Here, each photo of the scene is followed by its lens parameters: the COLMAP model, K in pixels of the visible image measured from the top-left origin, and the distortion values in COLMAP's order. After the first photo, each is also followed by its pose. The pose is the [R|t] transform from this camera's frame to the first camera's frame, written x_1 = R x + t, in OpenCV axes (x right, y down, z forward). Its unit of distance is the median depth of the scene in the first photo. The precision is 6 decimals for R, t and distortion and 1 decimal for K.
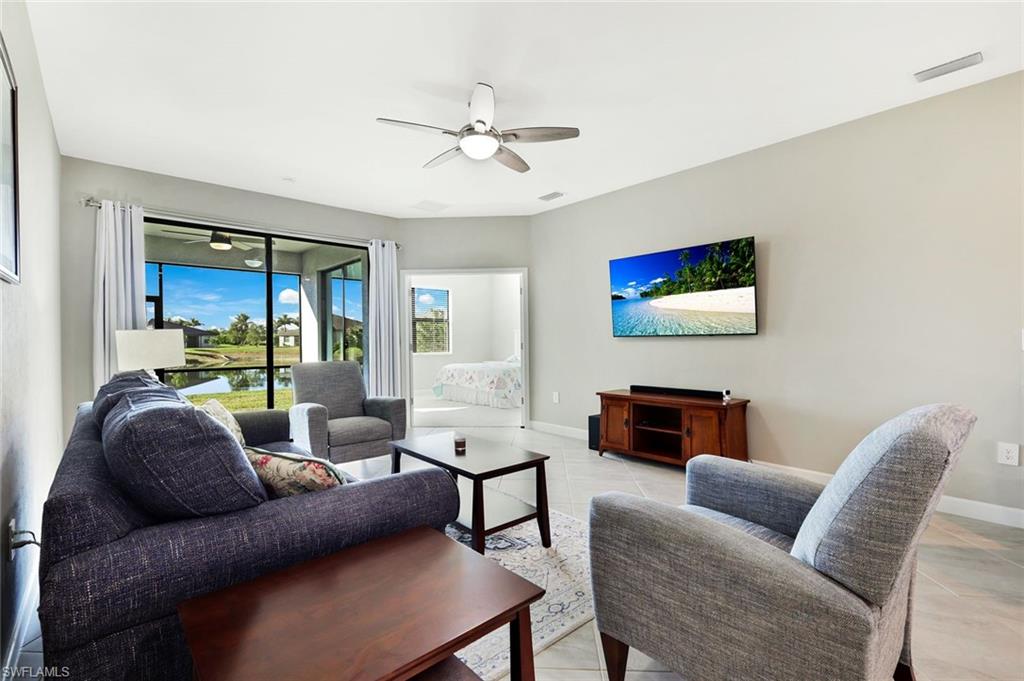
lens RADIAL K [[459.8, 0, 513.6], [0, 459.8, 348.6], [0, 0, 1]] dist [0.004558, 0.000698]
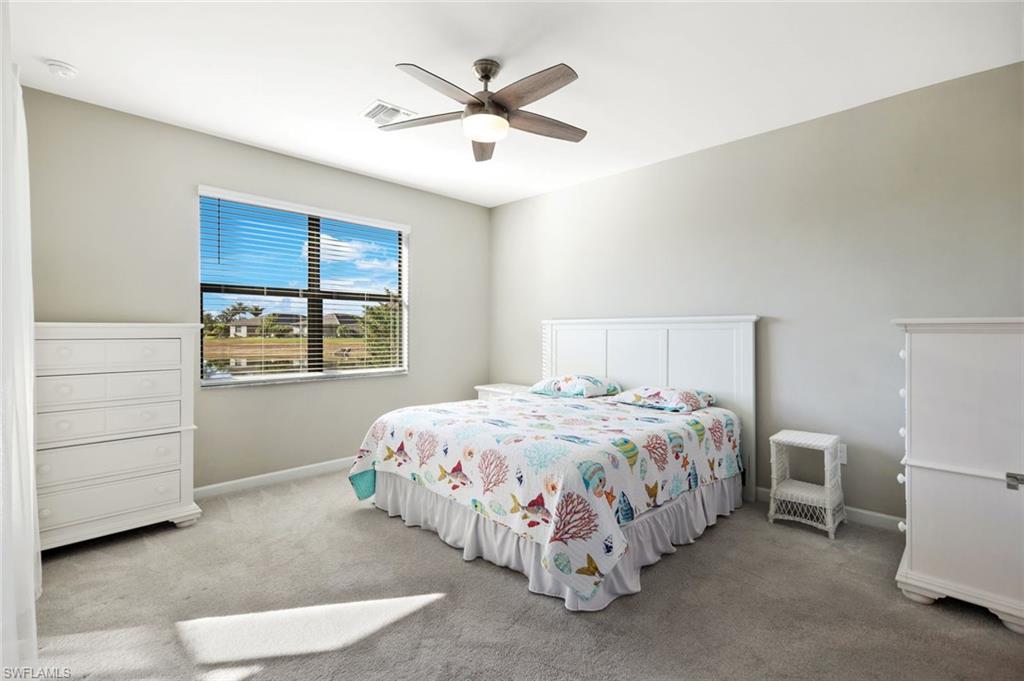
lens RADIAL K [[459.8, 0, 505.6], [0, 459.8, 337.4], [0, 0, 1]] dist [0.004558, 0.000698]
pose [[0.998746, 0.007593, 0.049494, -0.075661], [-0.007266, 0.999951, -0.006782, -0.025432], [-0.049543, 0.006414, 0.998751, 0.674867]]
